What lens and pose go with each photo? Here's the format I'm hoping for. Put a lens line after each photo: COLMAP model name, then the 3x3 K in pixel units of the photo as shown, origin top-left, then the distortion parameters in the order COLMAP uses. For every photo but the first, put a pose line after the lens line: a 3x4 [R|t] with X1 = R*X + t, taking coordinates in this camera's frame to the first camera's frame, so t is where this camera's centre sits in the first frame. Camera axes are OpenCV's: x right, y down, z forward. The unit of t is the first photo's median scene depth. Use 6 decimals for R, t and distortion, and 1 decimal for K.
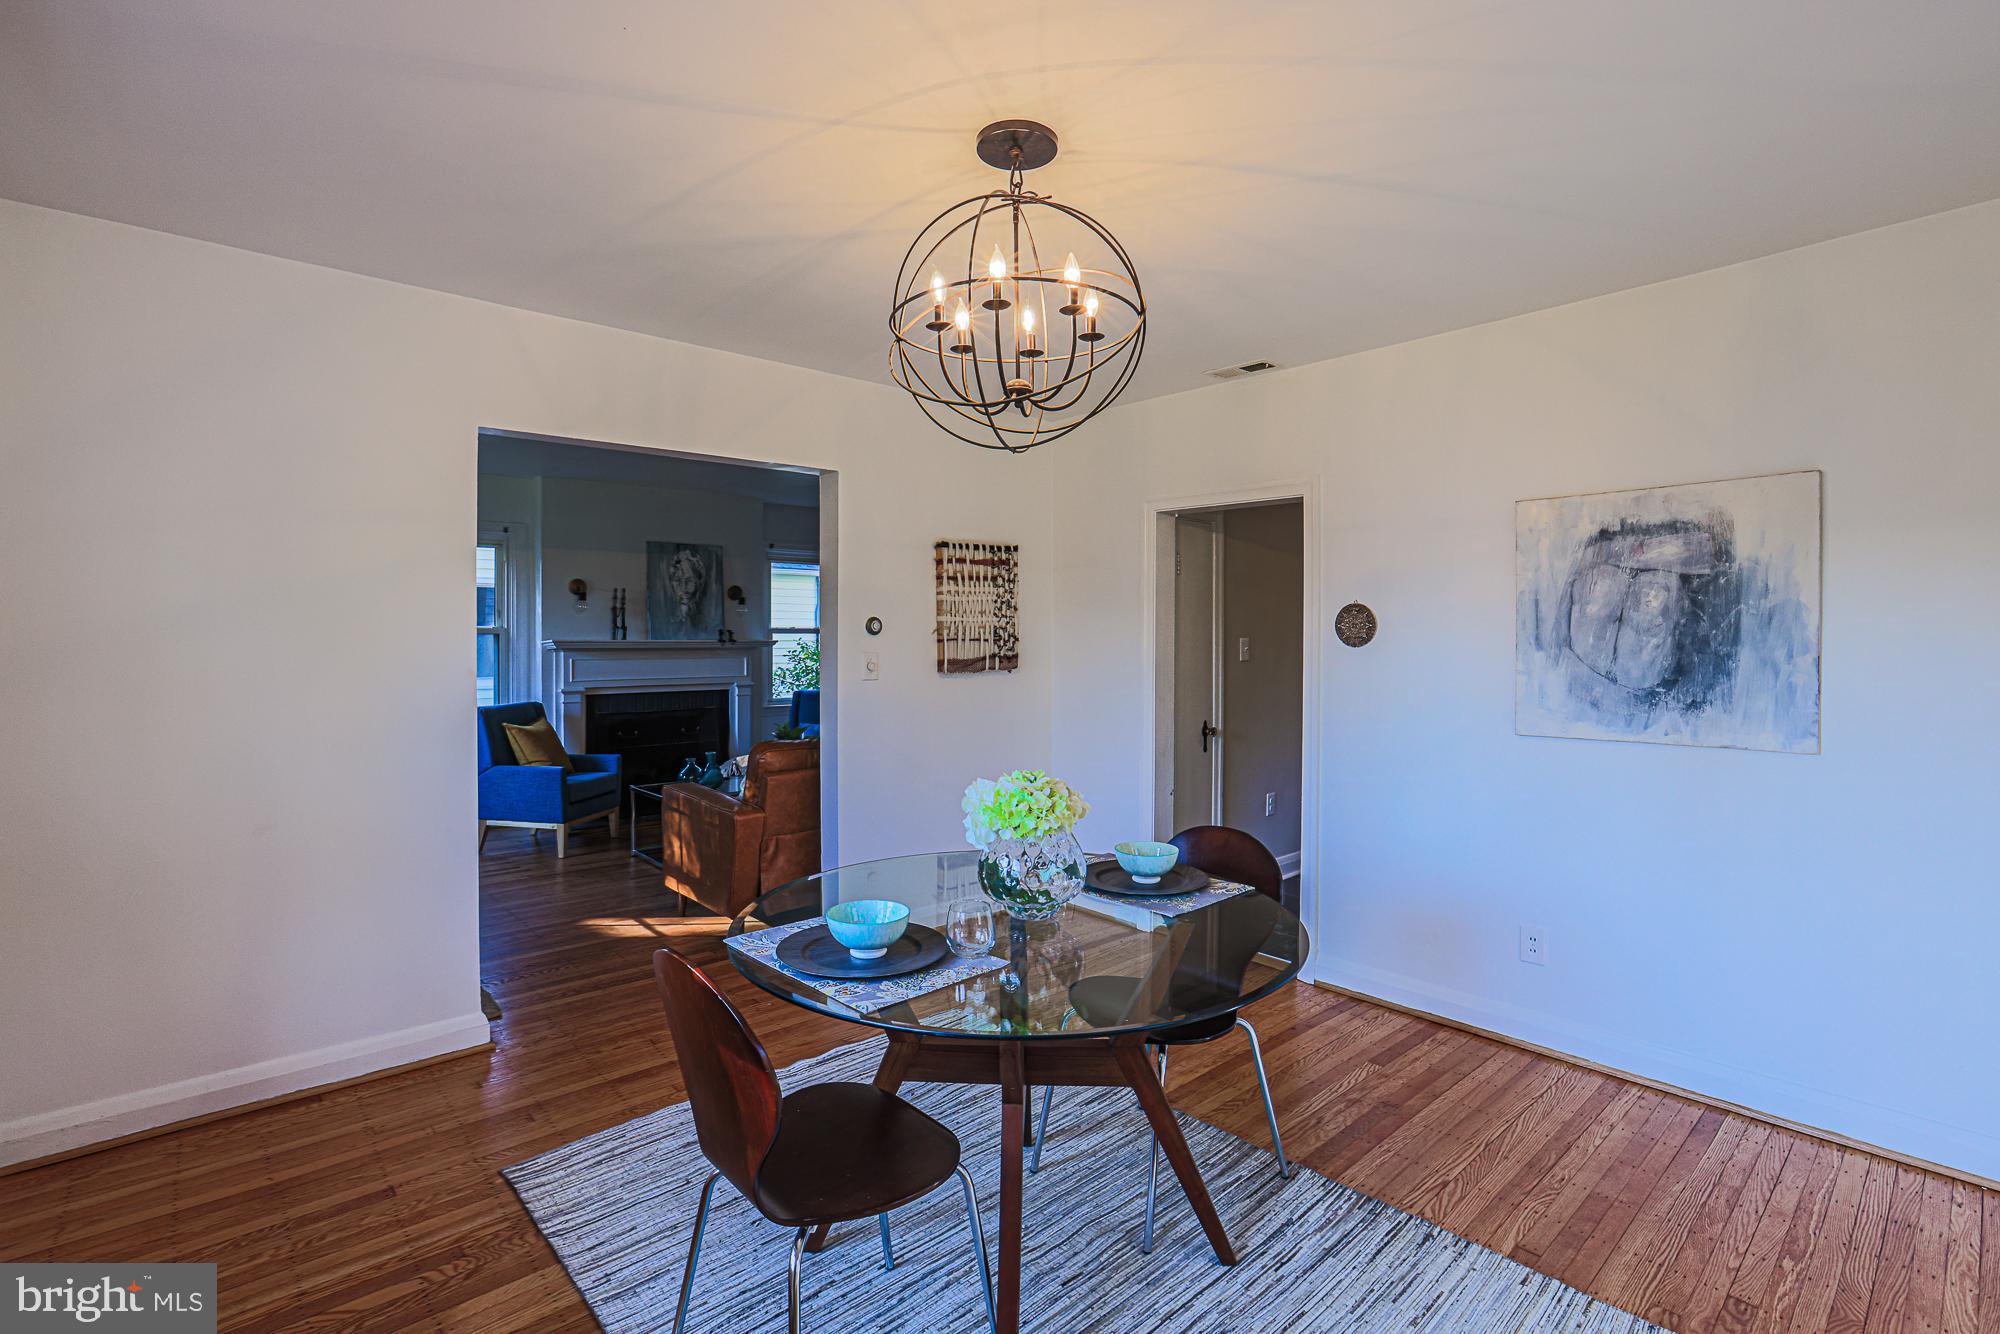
lens RADIAL K [[921.7, 0, 1005.5], [0, 921.7, 649.8], [0, 0, 1]] dist [-0.070959, 0.037796]
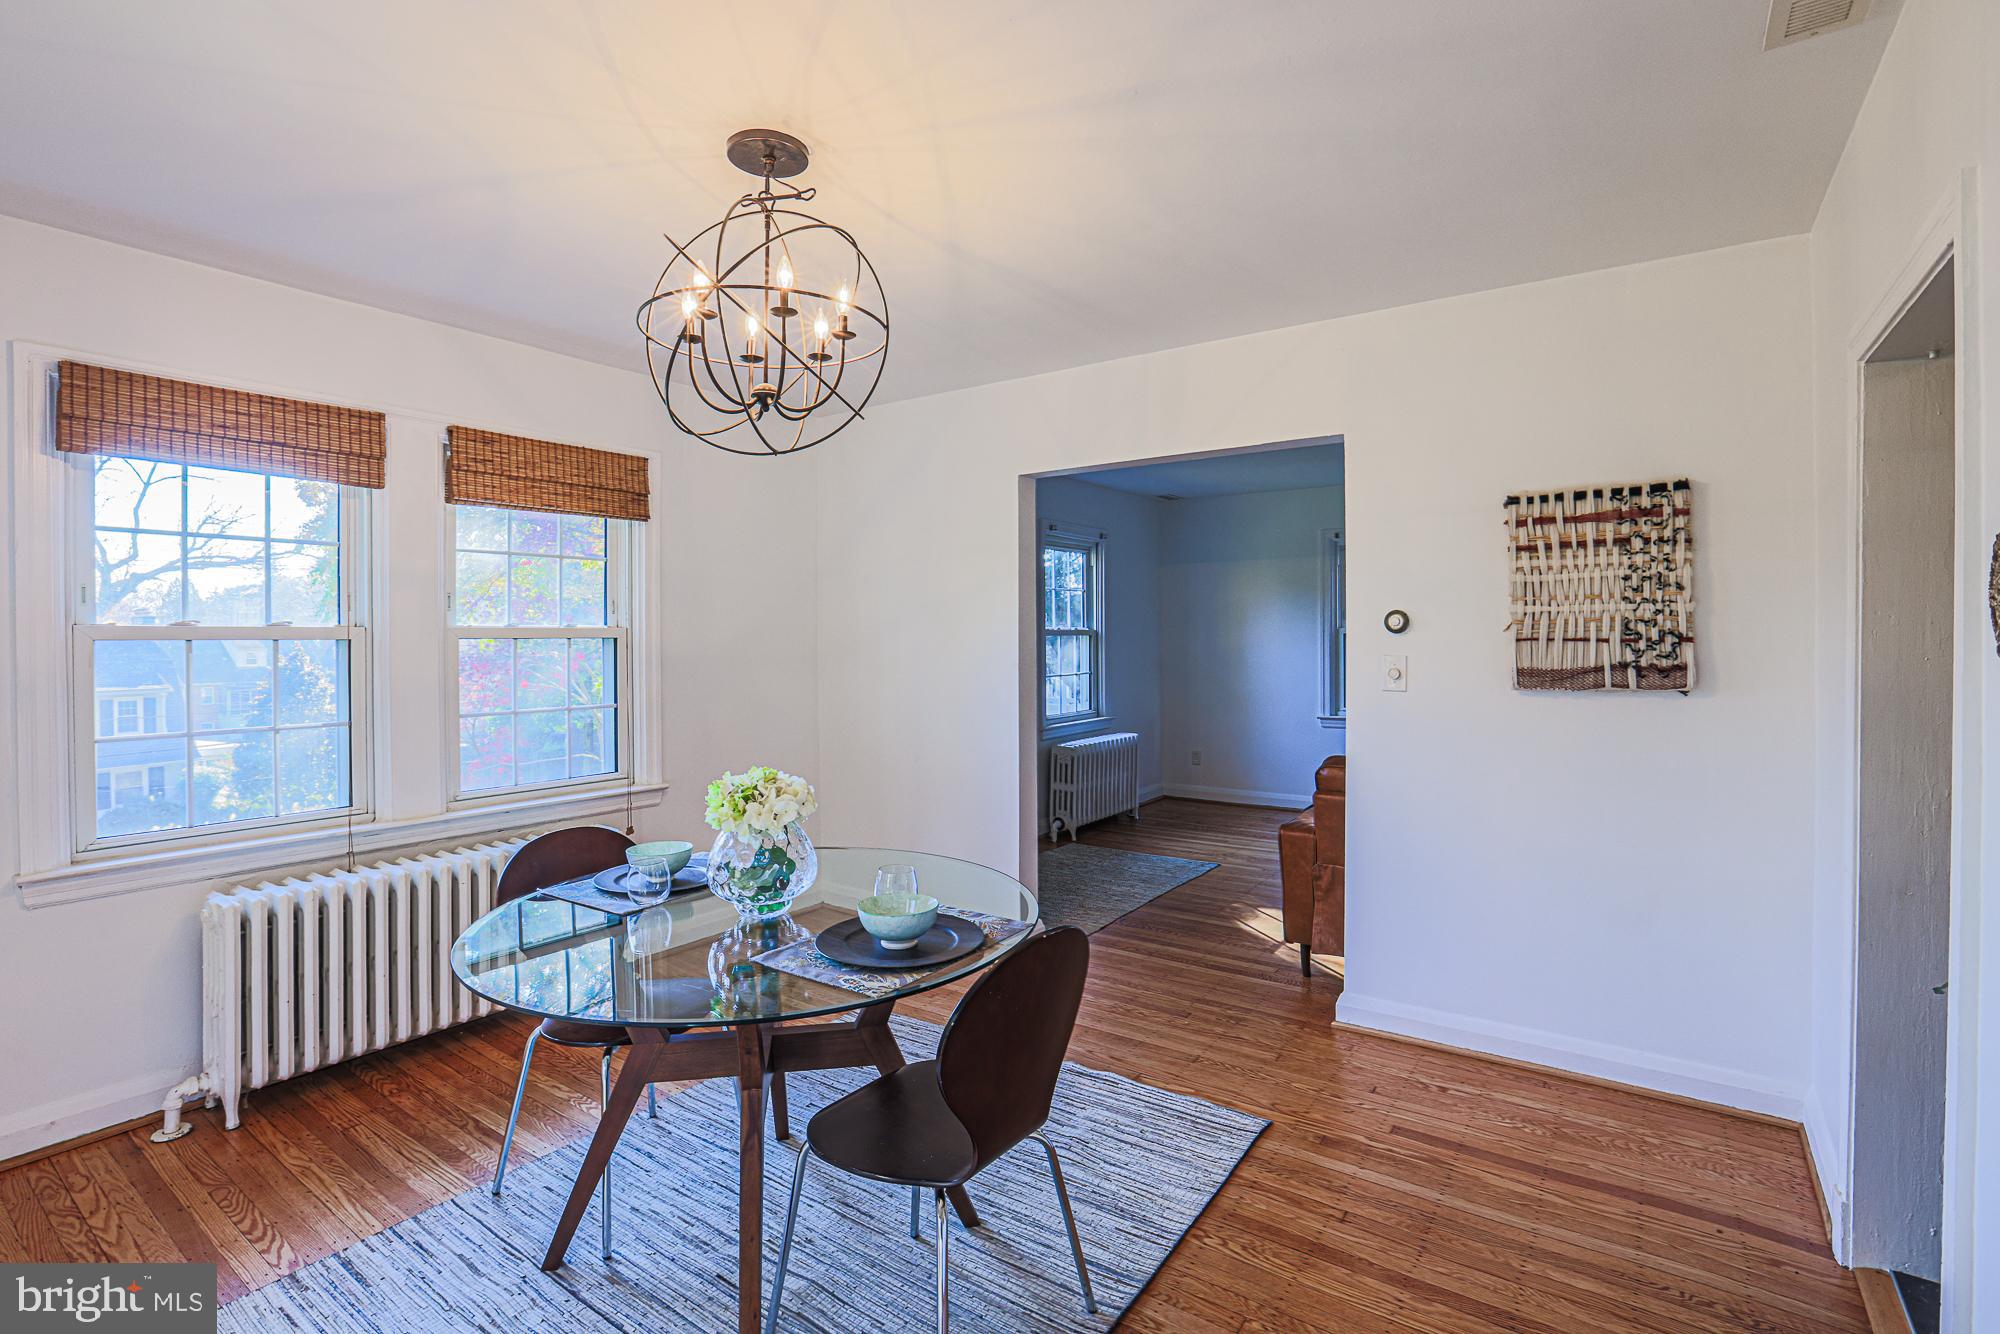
lens RADIAL K [[921.7, 0, 1005.5], [0, 921.7, 649.8], [0, 0, 1]] dist [-0.070959, 0.037796]
pose [[0.239686, 0.010394, -0.970795, 0.488891], [-0.012491, 0.999893, 0.007622, -0.003653], [0.970770, 0.010299, 0.239790, 0.465371]]
